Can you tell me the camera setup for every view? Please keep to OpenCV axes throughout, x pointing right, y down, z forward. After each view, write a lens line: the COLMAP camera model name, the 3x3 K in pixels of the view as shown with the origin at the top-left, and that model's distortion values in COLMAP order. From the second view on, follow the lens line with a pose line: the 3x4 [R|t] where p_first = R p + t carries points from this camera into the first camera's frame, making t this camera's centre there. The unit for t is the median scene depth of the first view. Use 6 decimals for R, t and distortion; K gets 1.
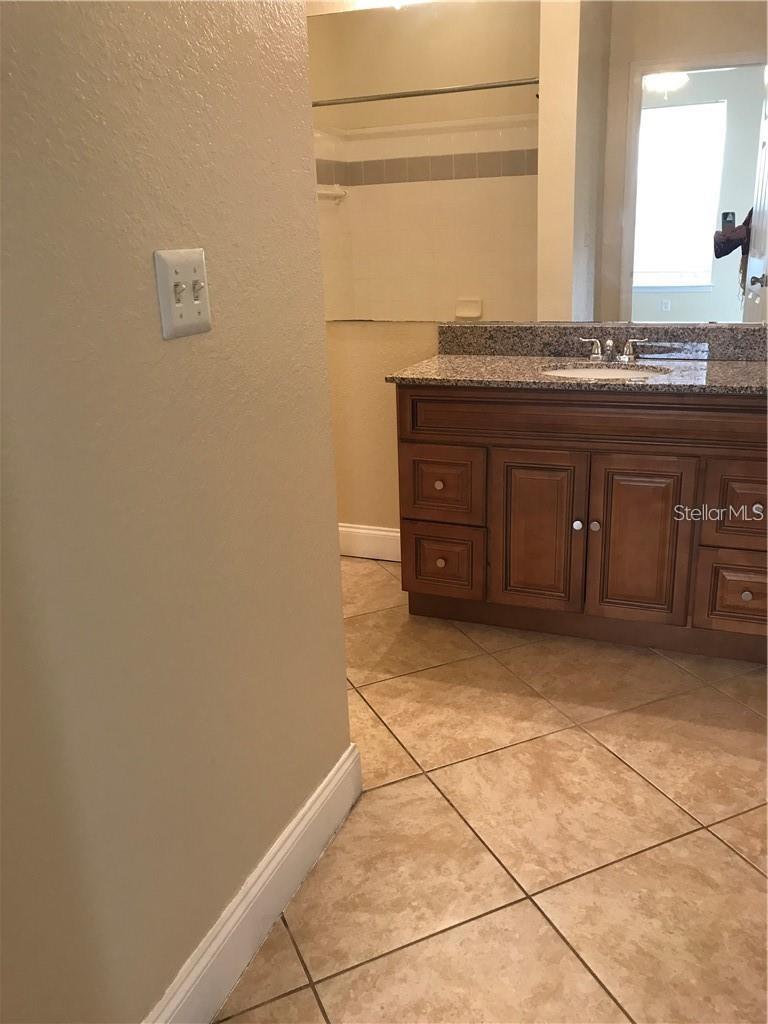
lens RADIAL K [[840.7, 0, 384.0], [0, 840.7, 512.0], [0, 0, 1]] dist [0.007725, 0.003450]
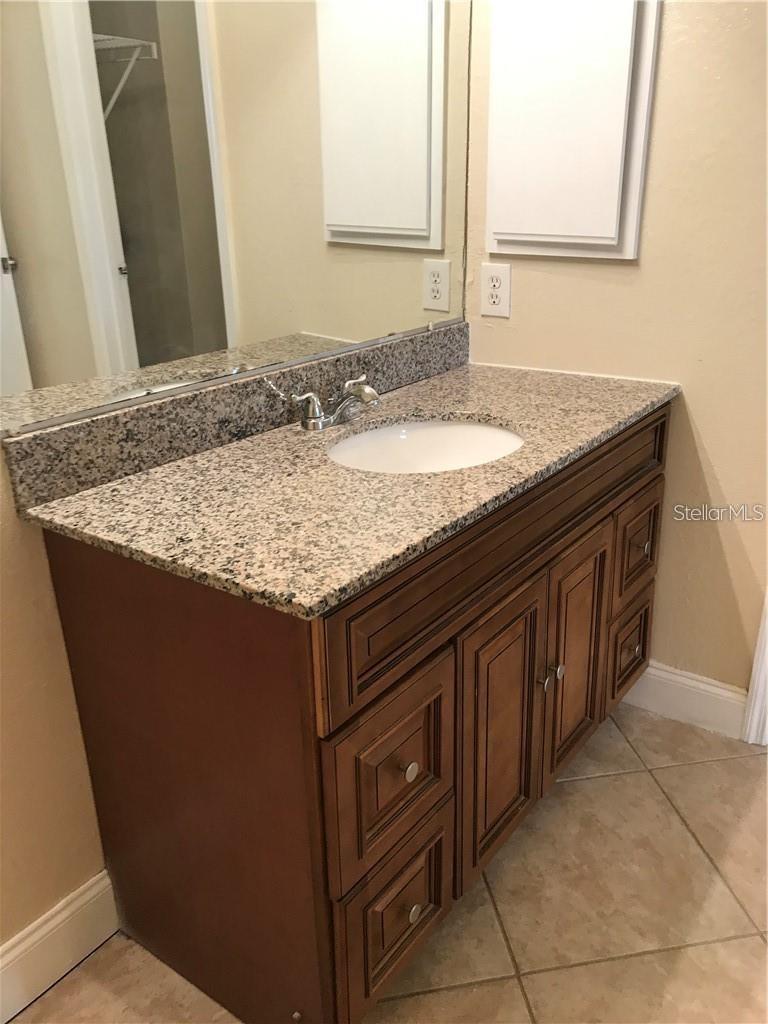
lens RADIAL K [[840.7, 0, 384.0], [0, 840.7, 512.0], [0, 0, 1]] dist [0.007725, 0.003450]
pose [[0.234815, -0.327397, 0.915245, -0.291490], [0.304987, 0.918839, 0.250435, -0.265274], [-0.922954, 0.220332, 0.315609, 0.815018]]
